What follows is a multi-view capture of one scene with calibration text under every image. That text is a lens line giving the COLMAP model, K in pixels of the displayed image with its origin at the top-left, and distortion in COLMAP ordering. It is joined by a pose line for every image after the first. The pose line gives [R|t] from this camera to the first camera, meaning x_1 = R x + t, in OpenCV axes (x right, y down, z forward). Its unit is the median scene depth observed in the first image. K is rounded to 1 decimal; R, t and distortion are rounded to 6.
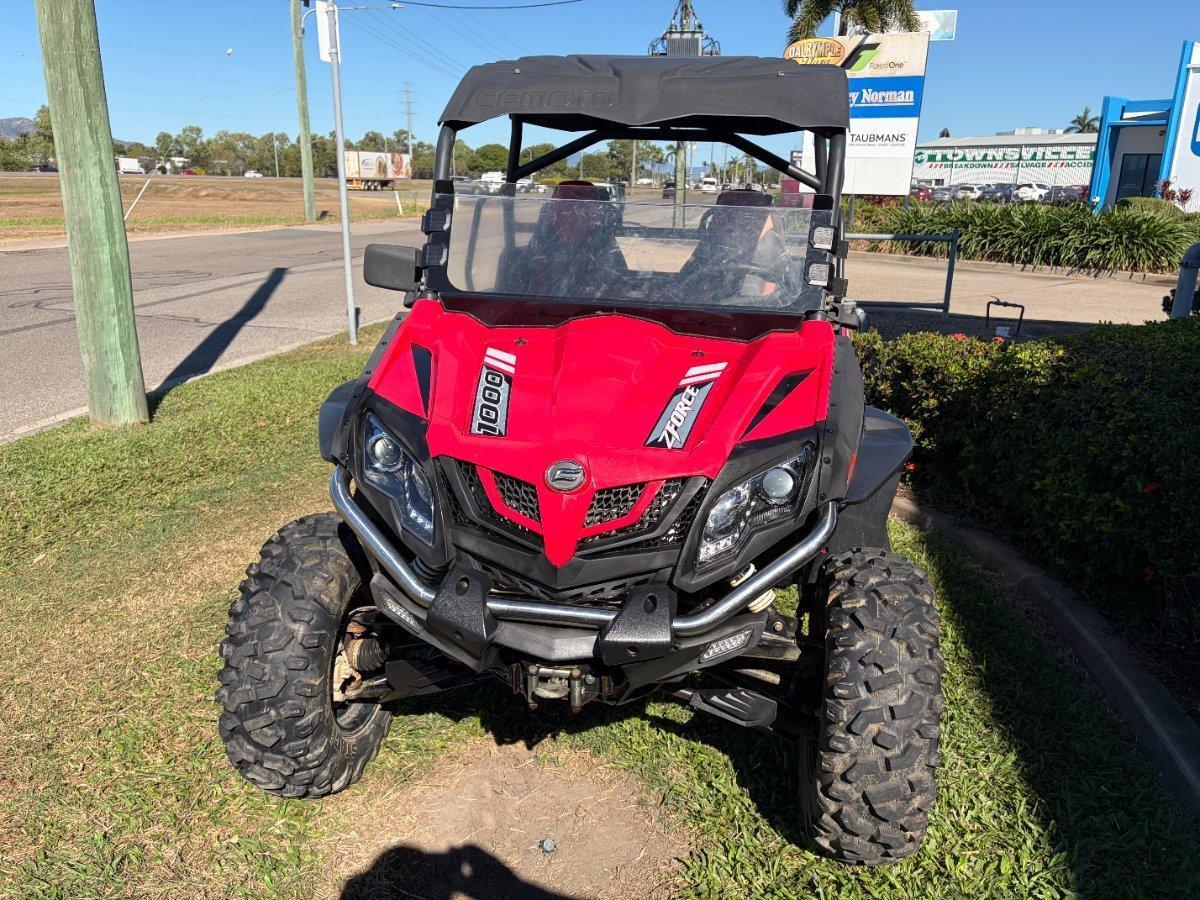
lens RADIAL K [[911.5, 0, 590.3], [0, 911.5, 450.5], [0, 0, 1]] dist [0.070911, -0.074698]
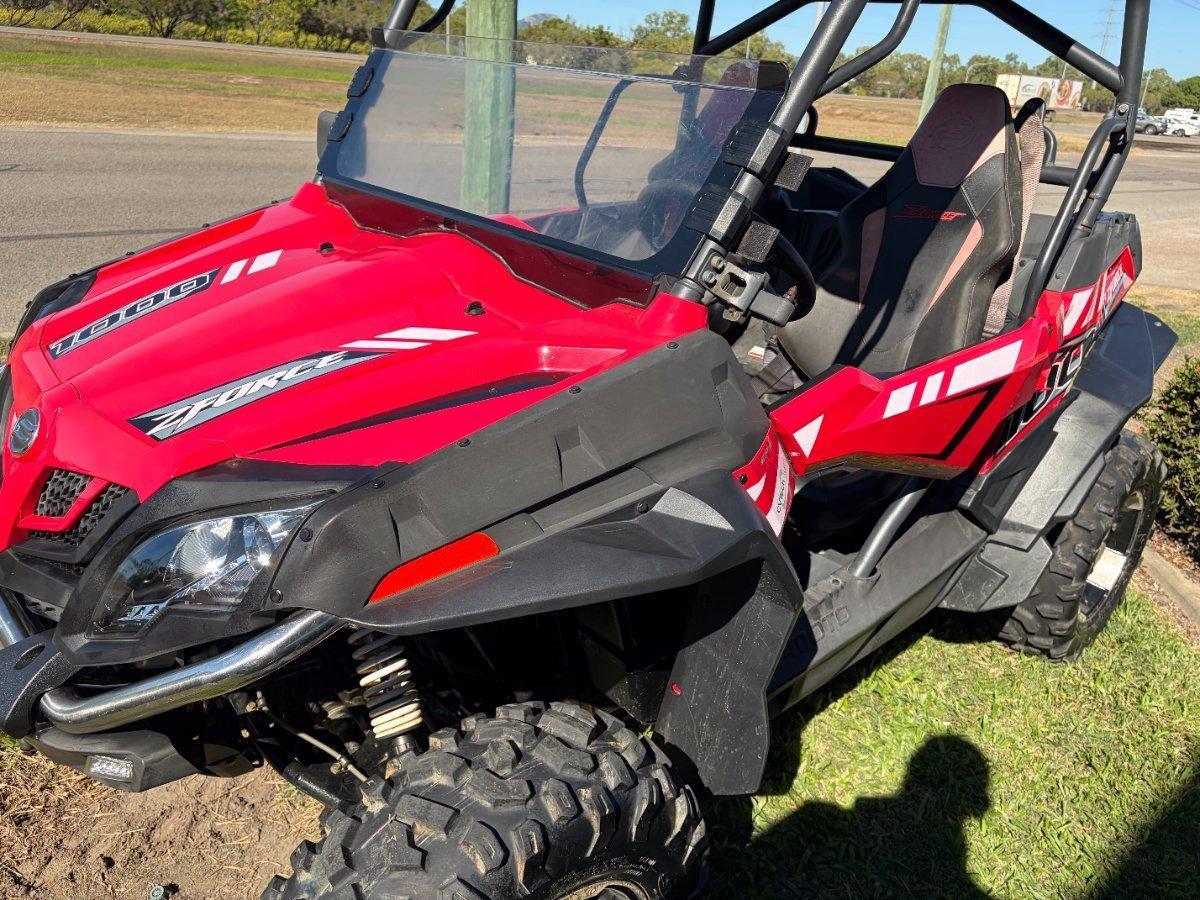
lens RADIAL K [[915.6, 0, 597.3], [0, 915.6, 454.2], [0, 0, 1]] dist [0.004922, 0.004146]
pose [[0.788051, 0.272923, -0.551804, 0.240759], [-0.228963, 0.961993, 0.148813, -0.054163], [0.571446, 0.009070, 0.820589, 0.239364]]
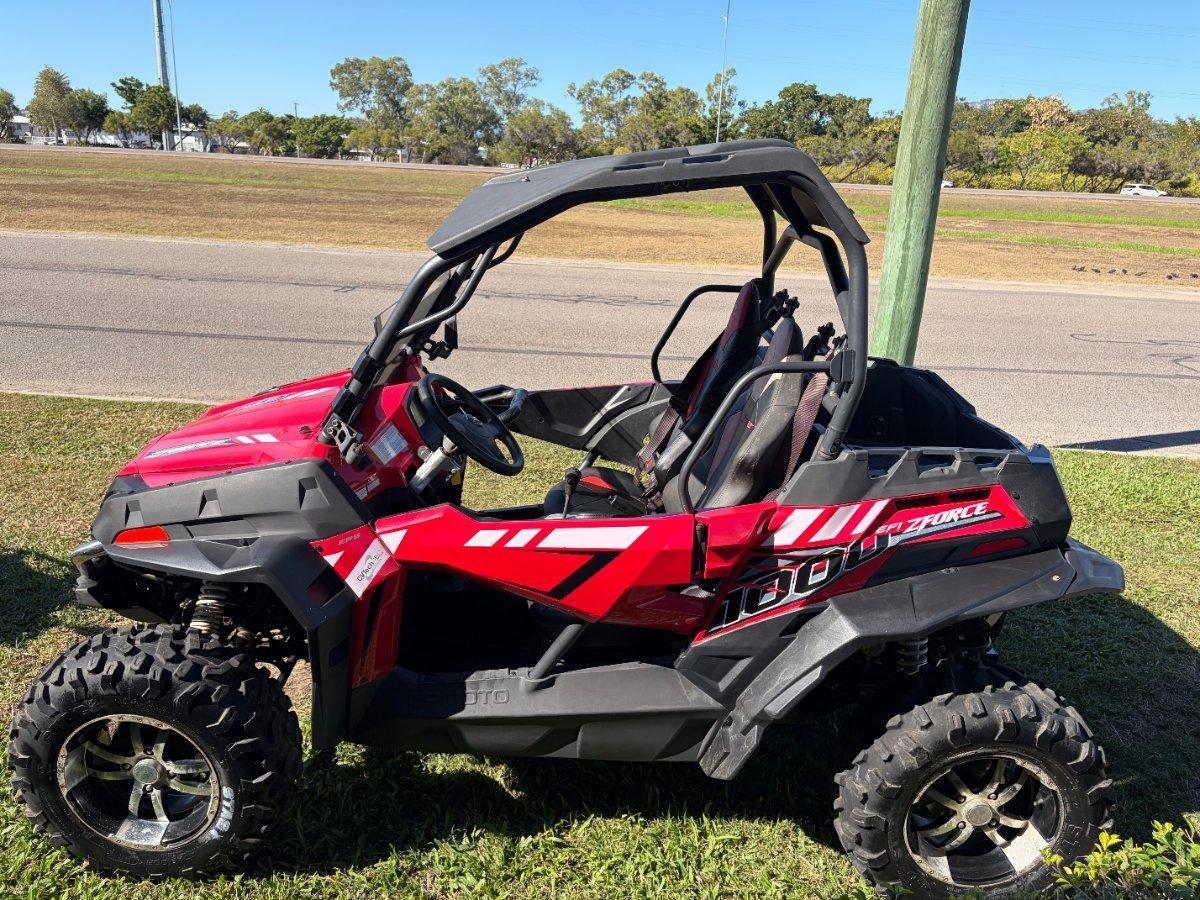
lens RADIAL K [[911.5, 0, 590.3], [0, 911.5, 450.5], [0, 0, 1]] dist [0.070911, -0.074698]
pose [[0.135281, 0.281743, -0.949905, 0.545709], [-0.316269, 0.920843, 0.228082, -0.197647], [0.938974, 0.269571, 0.213679, 0.482558]]
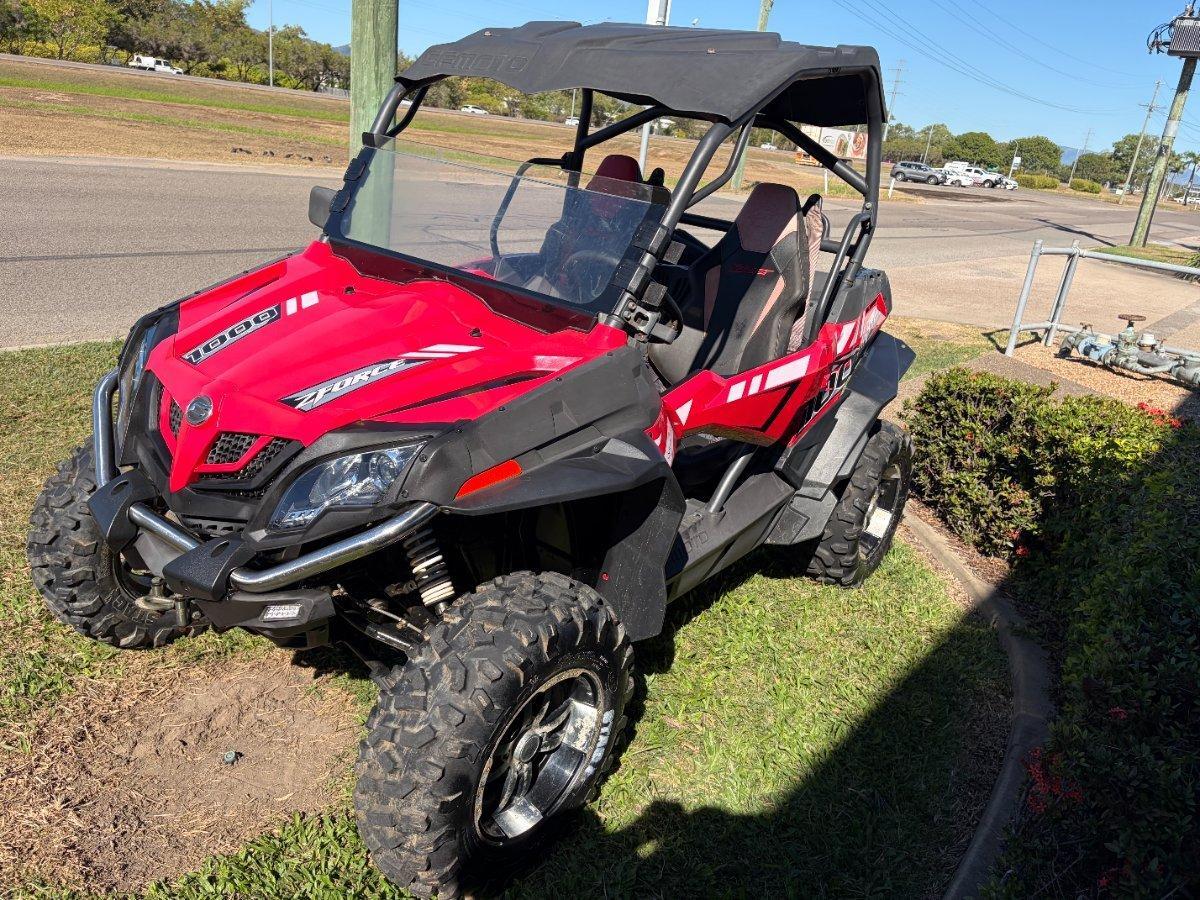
lens RADIAL K [[914.2, 0, 600.0], [0, 914.2, 450.0], [0, 0, 1]] dist [0.049676, -0.076676]
pose [[0.881760, 0.236356, -0.408210, 0.286921], [-0.227111, 0.971221, 0.071769, -0.037876], [0.413425, 0.029426, 0.910063, 0.081481]]
